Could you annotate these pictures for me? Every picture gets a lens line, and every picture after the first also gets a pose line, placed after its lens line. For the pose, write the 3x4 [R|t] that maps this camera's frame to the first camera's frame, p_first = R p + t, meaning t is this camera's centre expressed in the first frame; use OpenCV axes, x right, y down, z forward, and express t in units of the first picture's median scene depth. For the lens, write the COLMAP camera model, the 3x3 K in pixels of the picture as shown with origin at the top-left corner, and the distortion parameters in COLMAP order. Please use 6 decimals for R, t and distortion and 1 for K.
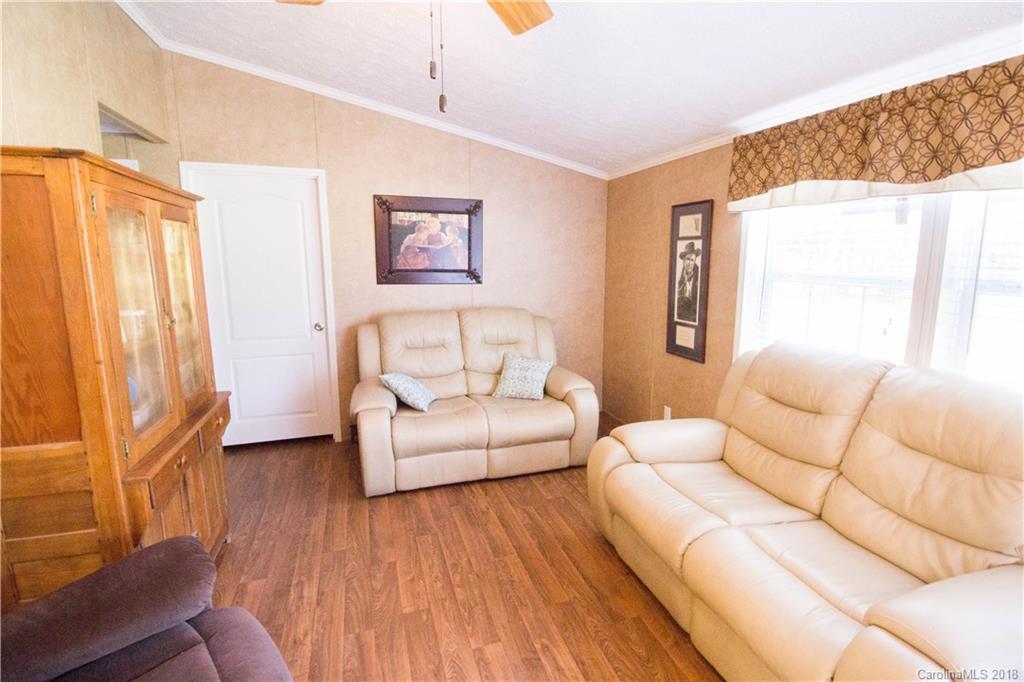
lens RADIAL K [[480.0, 0, 516.2], [0, 480.0, 333.8], [0, 0, 1]] dist [0.004401, -0.015557]
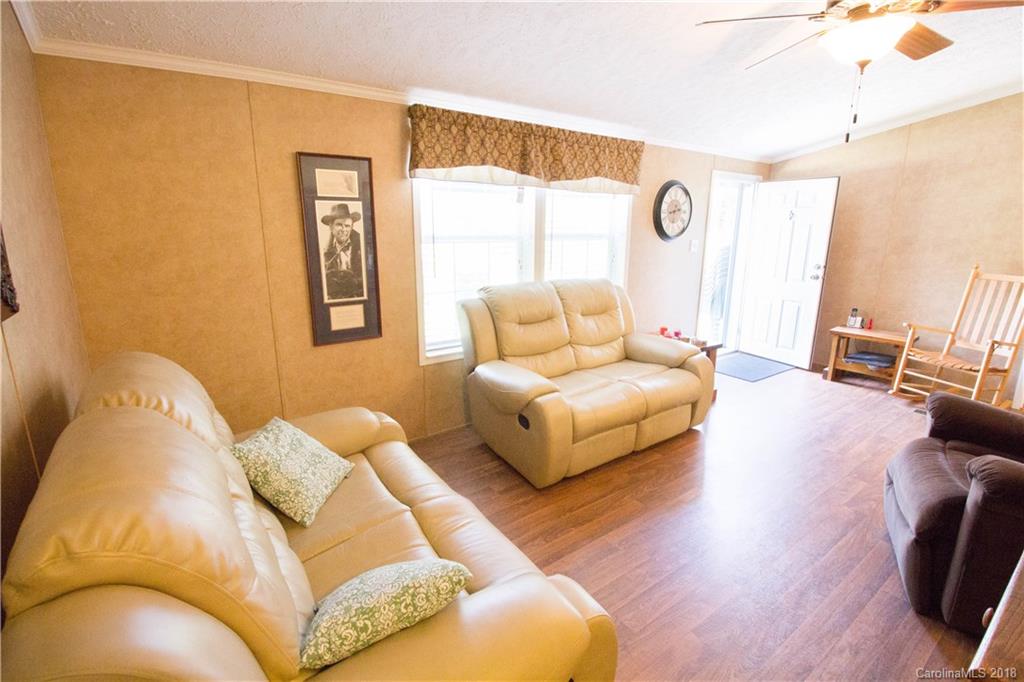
lens RADIAL K [[480.0, 0, 516.2], [0, 480.0, 333.8], [0, 0, 1]] dist [0.004401, -0.015557]
pose [[-0.314938, -0.220799, 0.923072, -0.554141], [0.143583, 0.950286, 0.276297, -0.163857], [-0.938189, 0.219554, -0.267578, 0.990893]]
